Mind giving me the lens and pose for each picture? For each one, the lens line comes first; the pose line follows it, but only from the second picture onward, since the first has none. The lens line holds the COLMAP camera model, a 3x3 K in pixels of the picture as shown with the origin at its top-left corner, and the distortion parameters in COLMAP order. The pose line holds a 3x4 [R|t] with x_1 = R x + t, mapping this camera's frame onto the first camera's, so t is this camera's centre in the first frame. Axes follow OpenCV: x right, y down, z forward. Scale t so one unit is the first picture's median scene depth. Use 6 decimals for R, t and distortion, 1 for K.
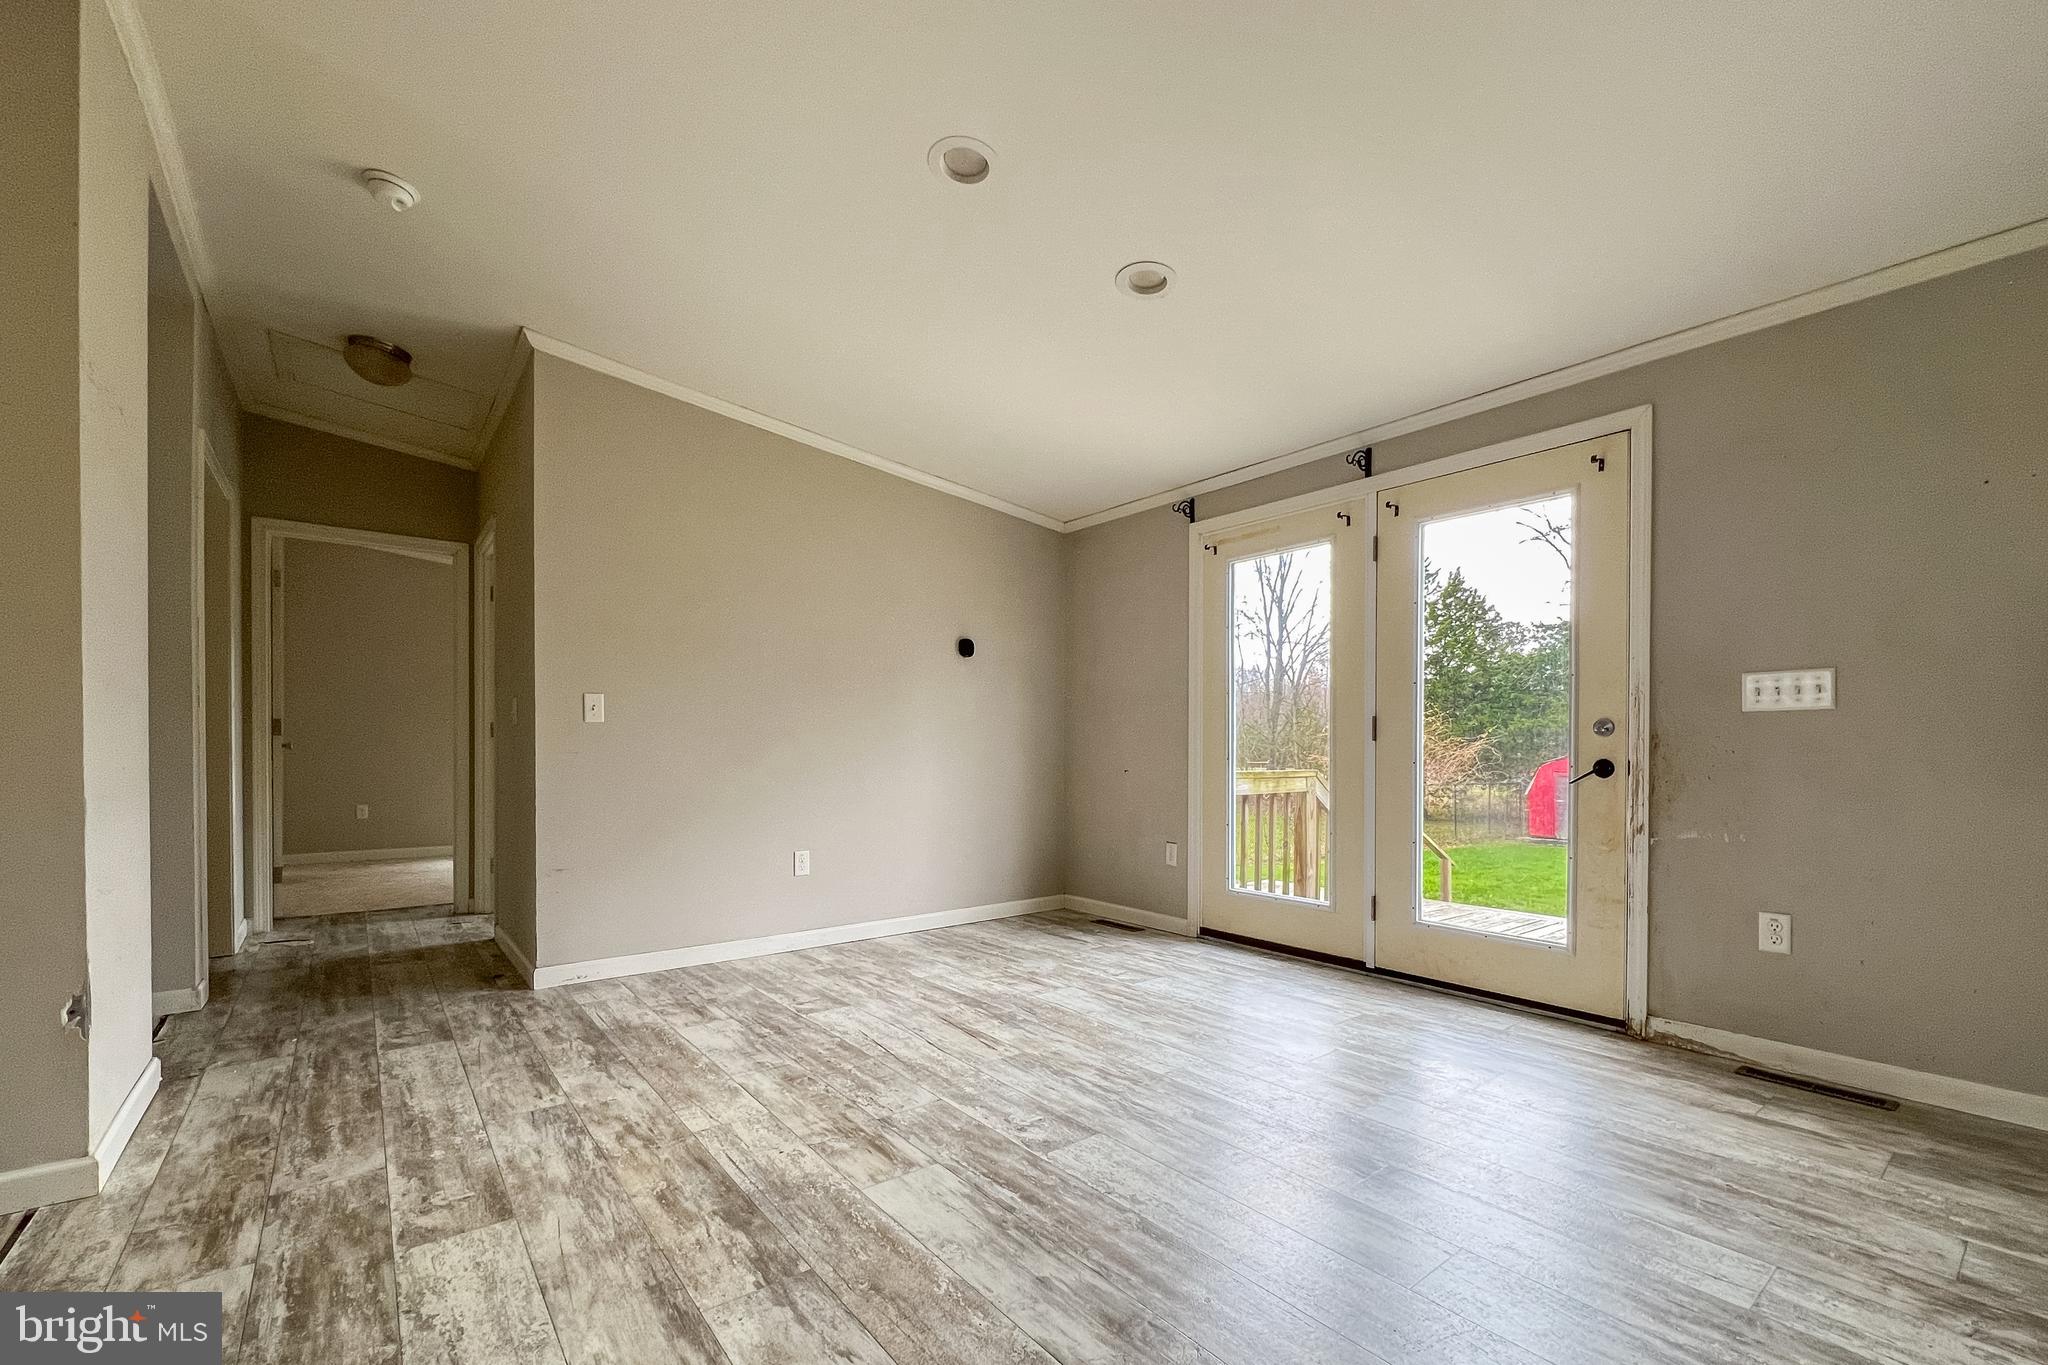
lens RADIAL K [[857.8, 0, 1024.9], [0, 857.8, 751.9], [0, 0, 1]] dist [-0.001958, 0.000639]
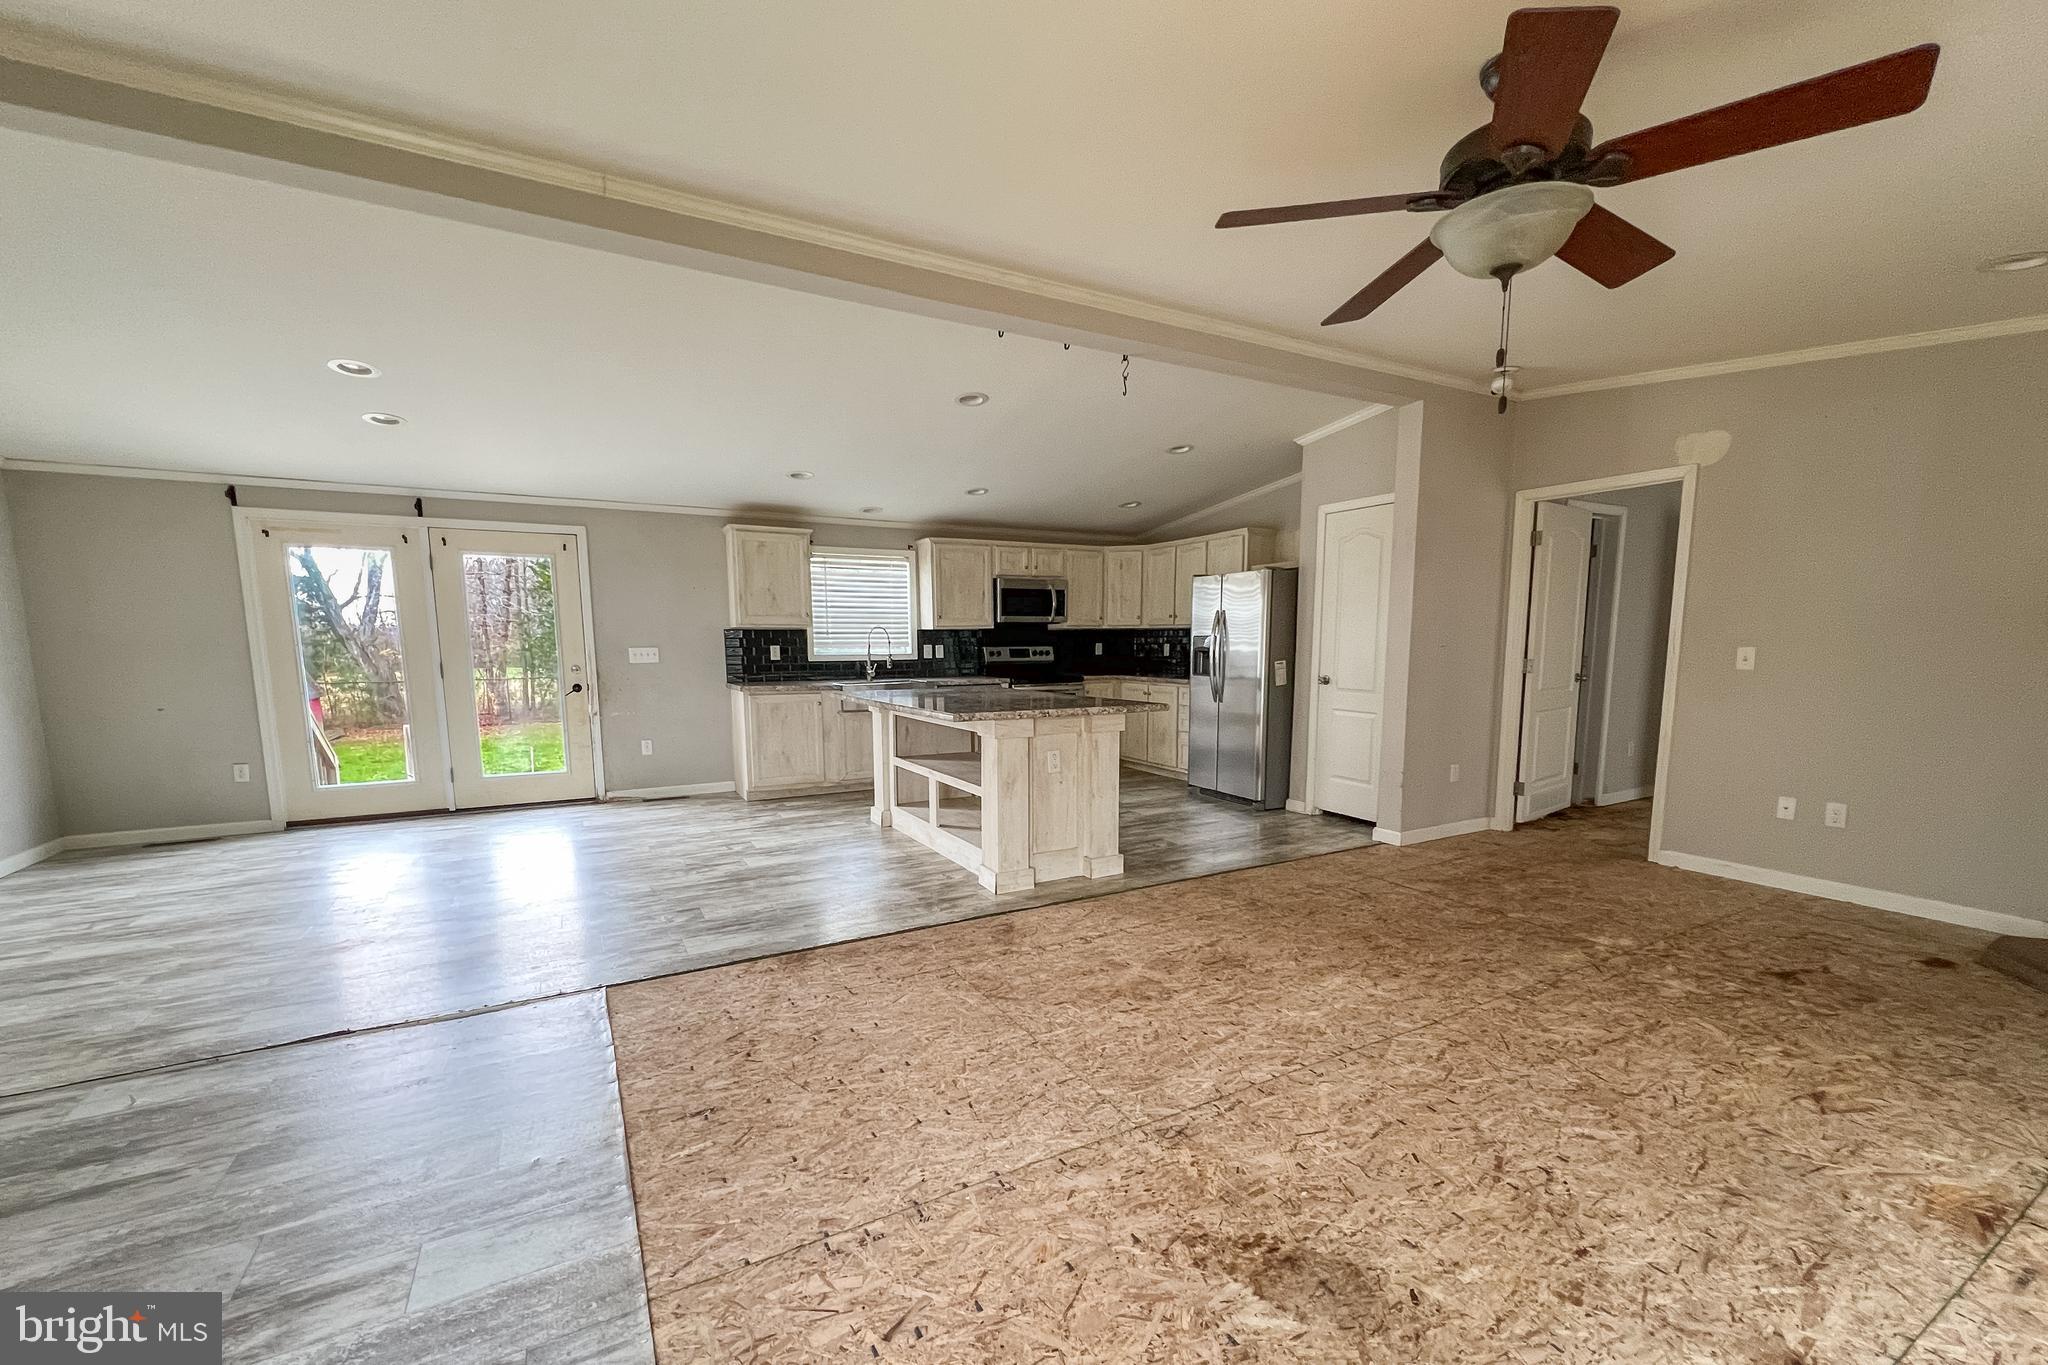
lens RADIAL K [[827.2, 0, 1029.2], [0, 827.2, 751.9], [0, 0, 1]] dist [0.002530, -0.000784]
pose [[0.161408, -0.133235, 0.977853, -1.238399], [0.013571, 0.991051, 0.132793, -0.084336], [-0.986794, -0.008163, 0.161772, -0.495257]]
